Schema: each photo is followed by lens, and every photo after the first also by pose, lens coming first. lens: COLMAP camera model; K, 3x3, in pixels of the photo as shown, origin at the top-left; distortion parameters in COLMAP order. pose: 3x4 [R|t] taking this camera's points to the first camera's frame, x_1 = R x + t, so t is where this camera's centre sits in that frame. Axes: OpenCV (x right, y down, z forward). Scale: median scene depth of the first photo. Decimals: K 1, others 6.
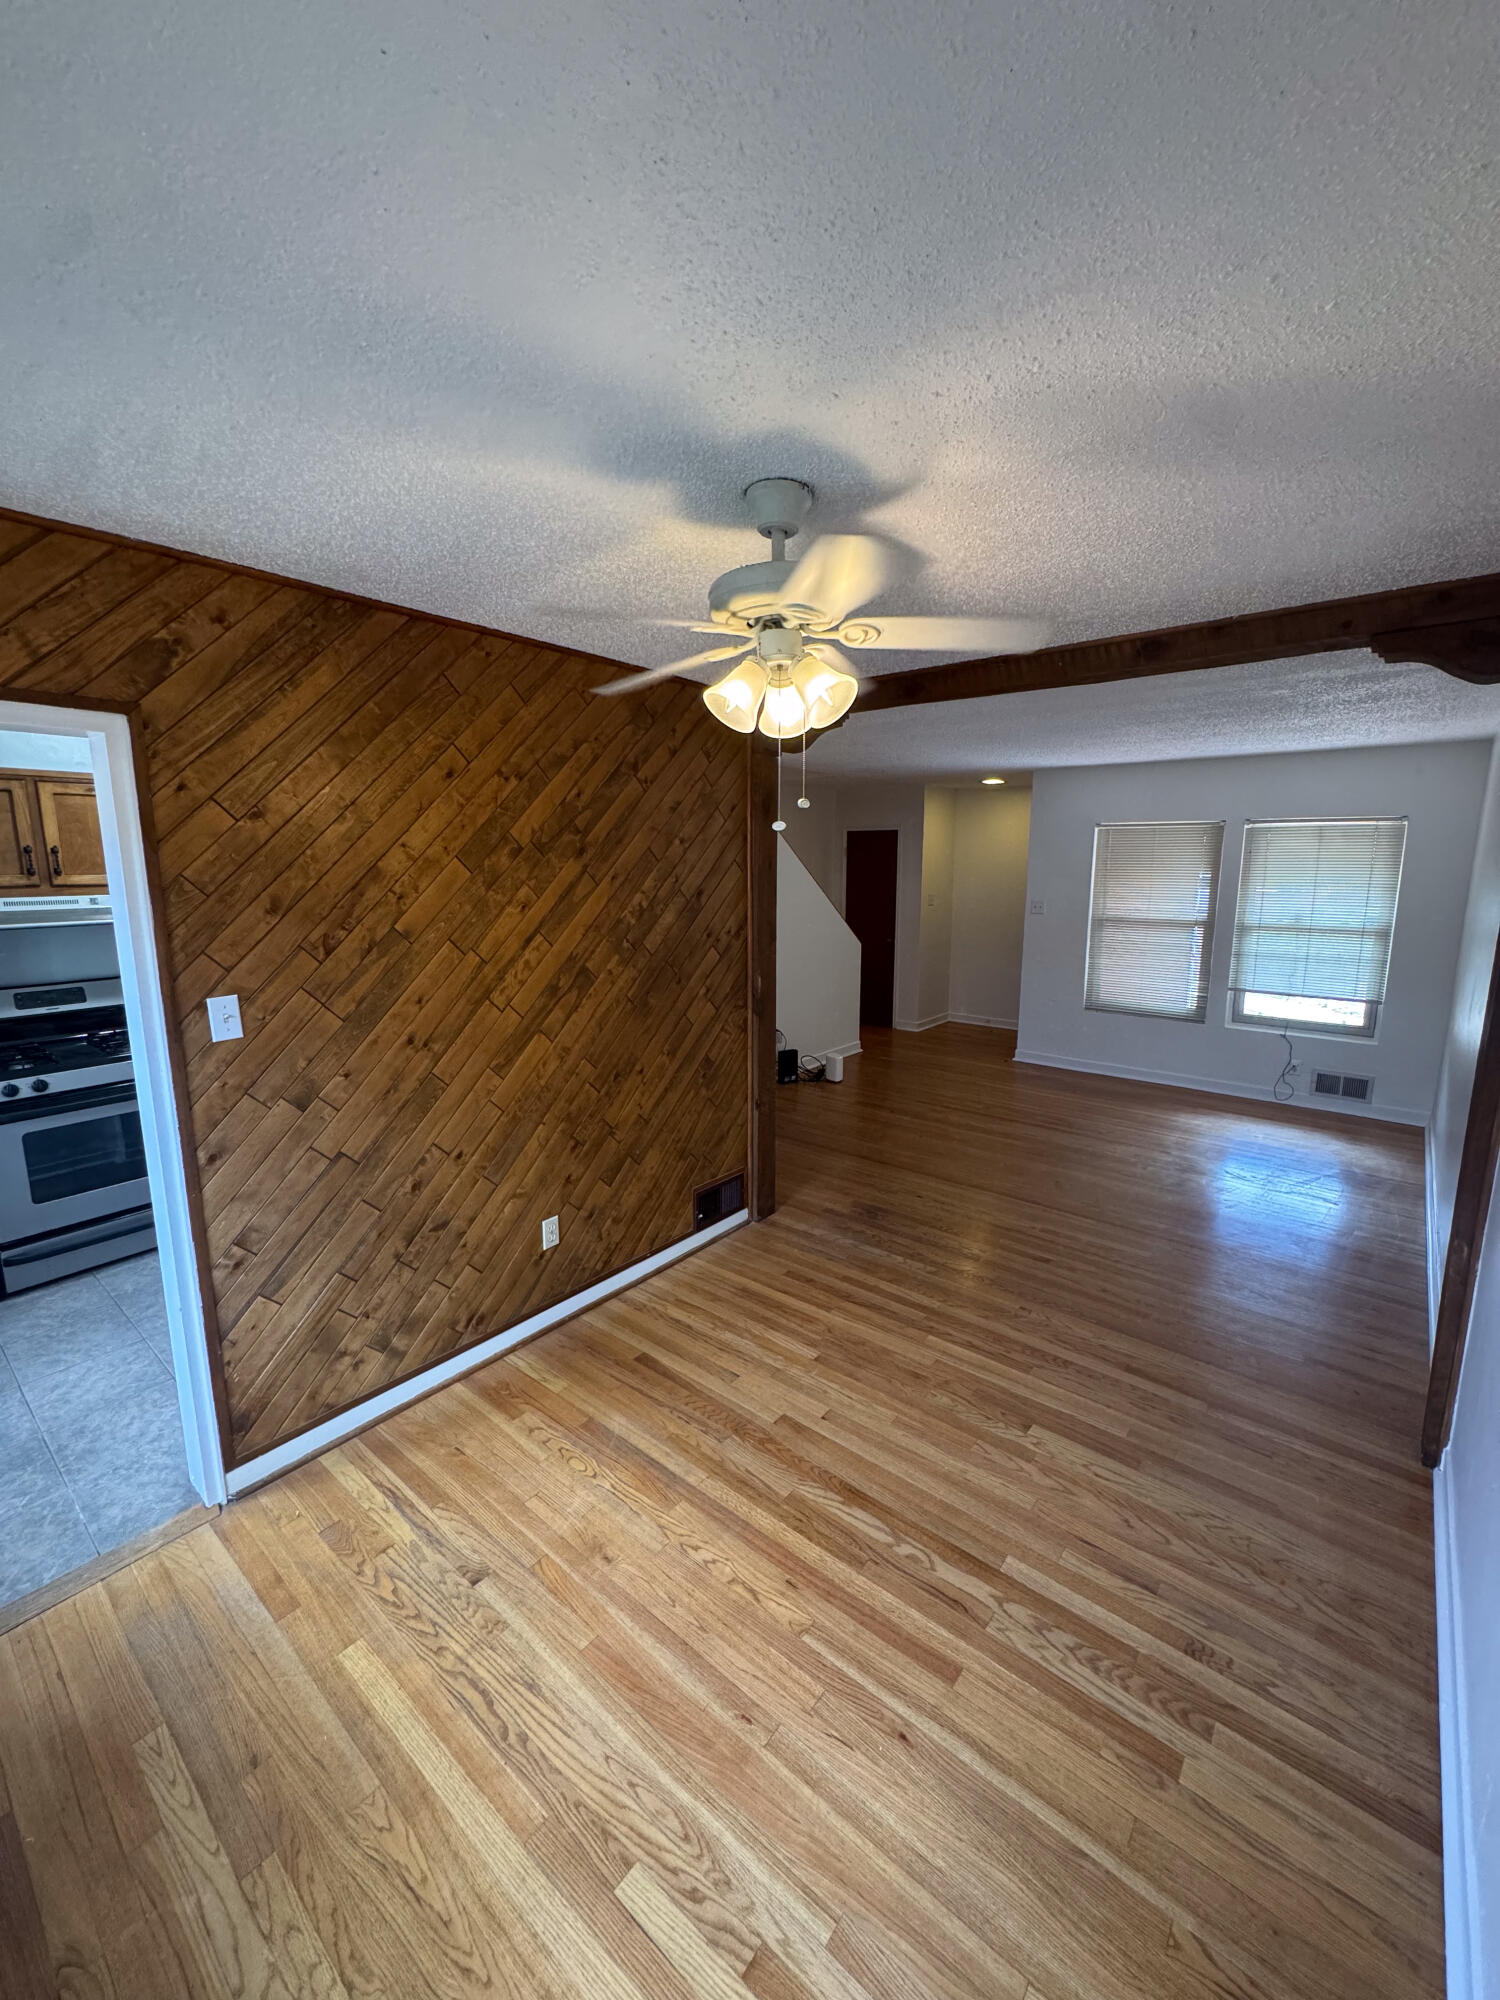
lens RADIAL K [[803.4, 0, 757.9], [0, 803.4, 995.9], [0, 0, 1]] dist [-0.000859, 0.000139]
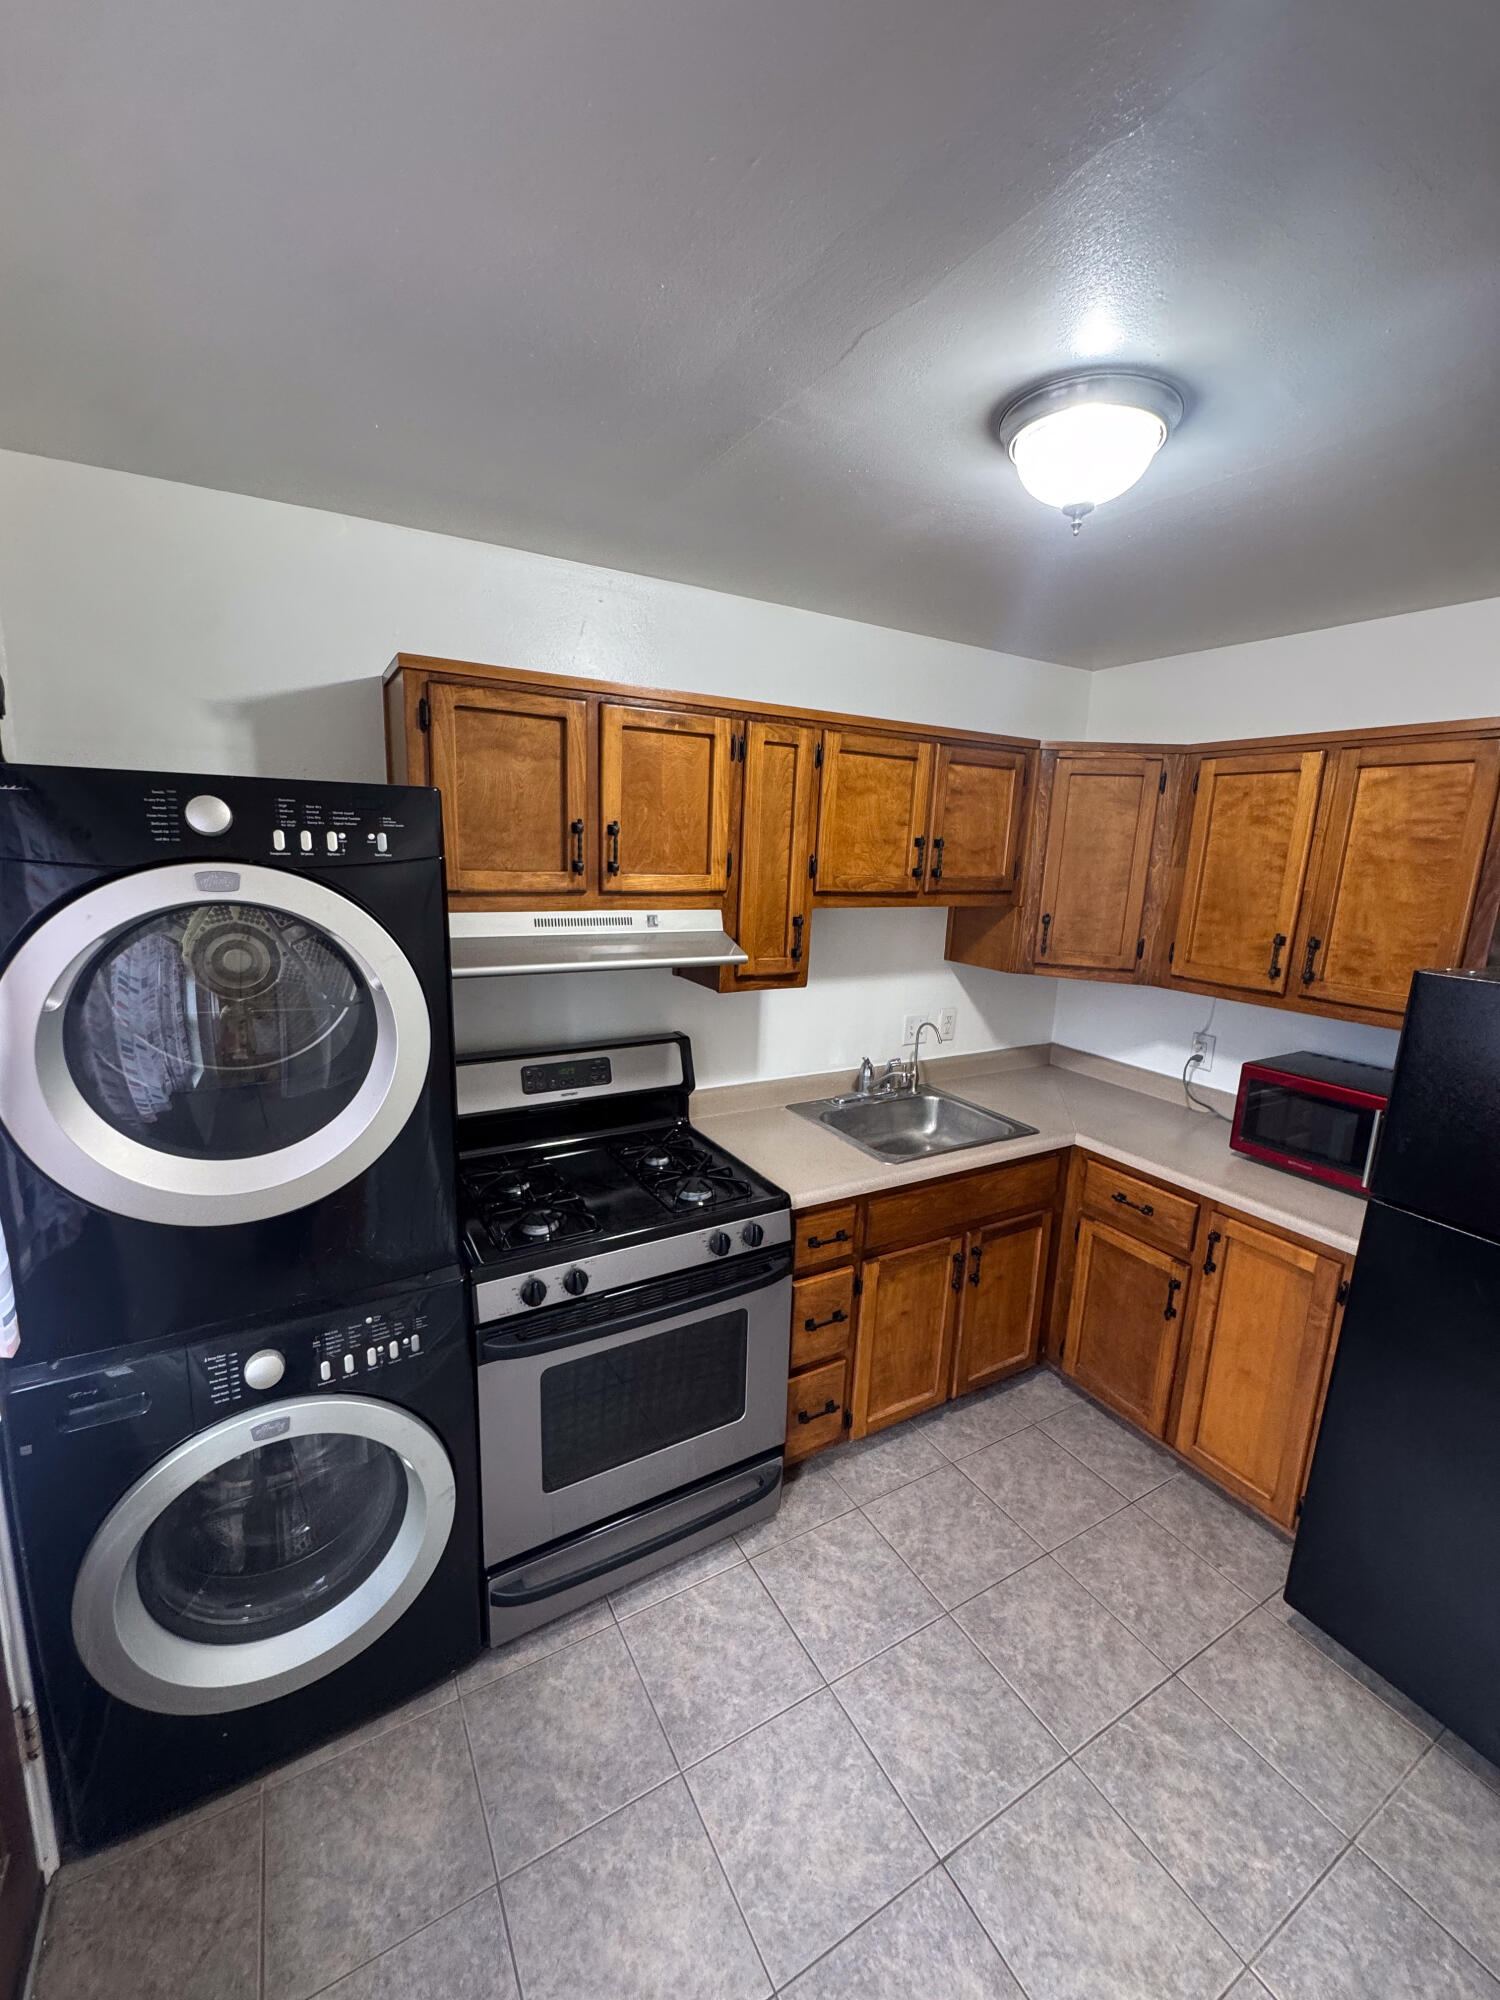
lens RADIAL K [[803.4, 0, 751.0], [0, 803.4, 999.9], [0, 0, 1]] dist [-0.000859, 0.000139]
pose [[0.934925, 0.102806, -0.339626, -0.594841], [-0.097066, 0.994701, 0.033895, -0.093518], [0.341311, 0.001277, 0.939949, 0.518015]]
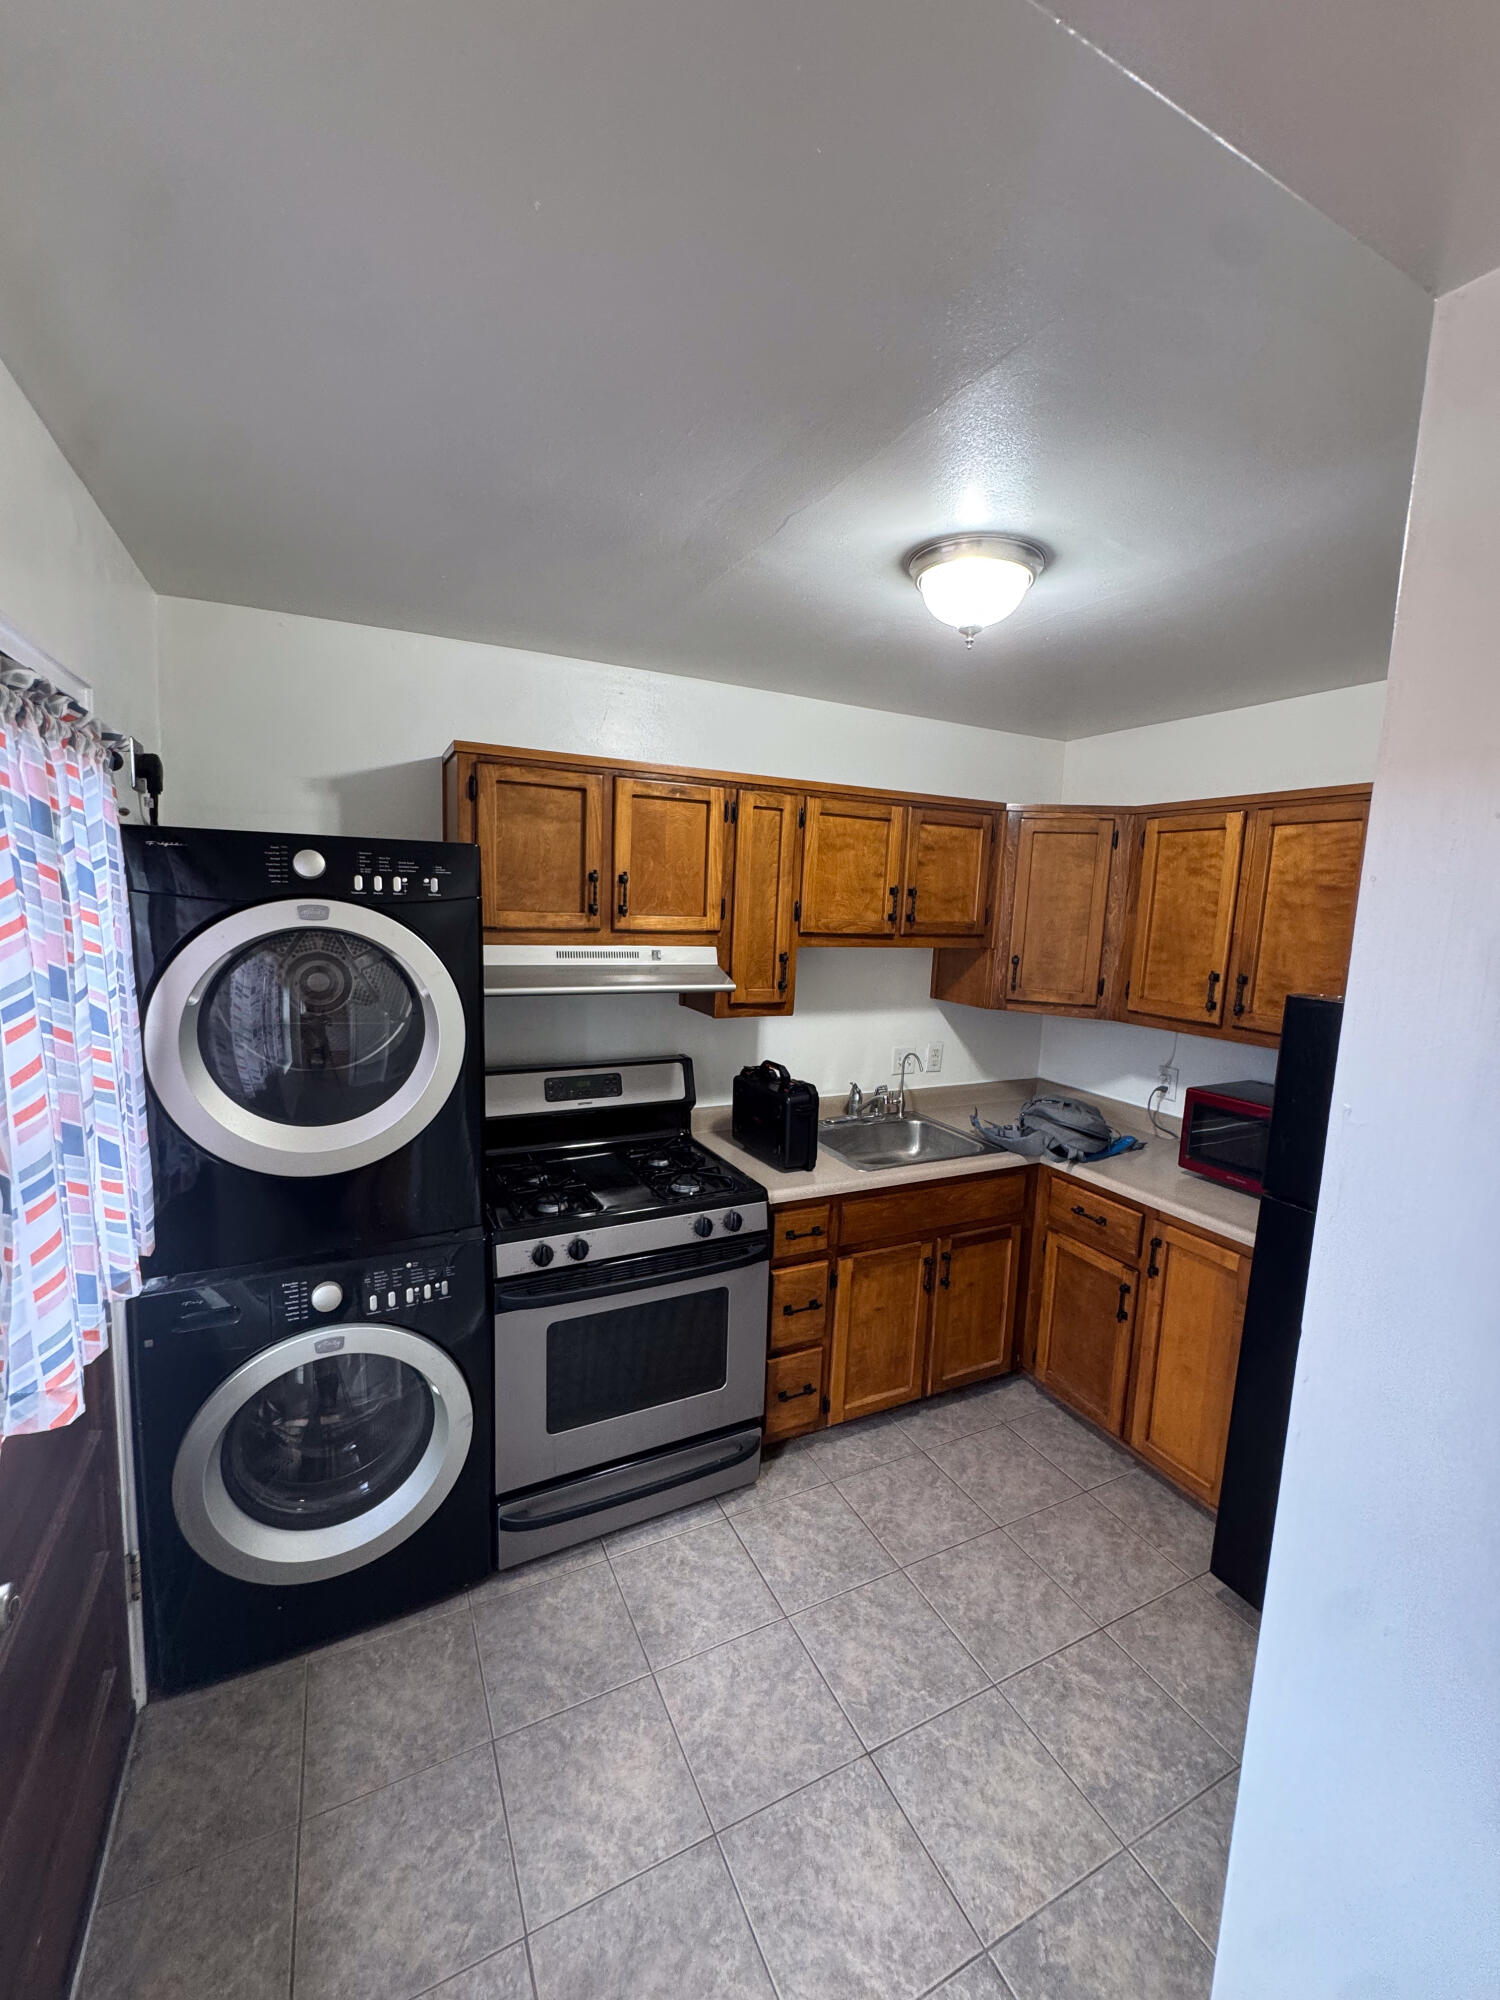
lens RADIAL K [[803.4, 0, 751.3], [0, 803.4, 1000.1], [0, 0, 1]] dist [-0.000859, 0.000139]
pose [[0.911776, 0.086653, -0.401442, -0.507216], [-0.107745, 0.993719, -0.030218, -0.072603], [0.396302, 0.070806, 0.915386, 0.440838]]
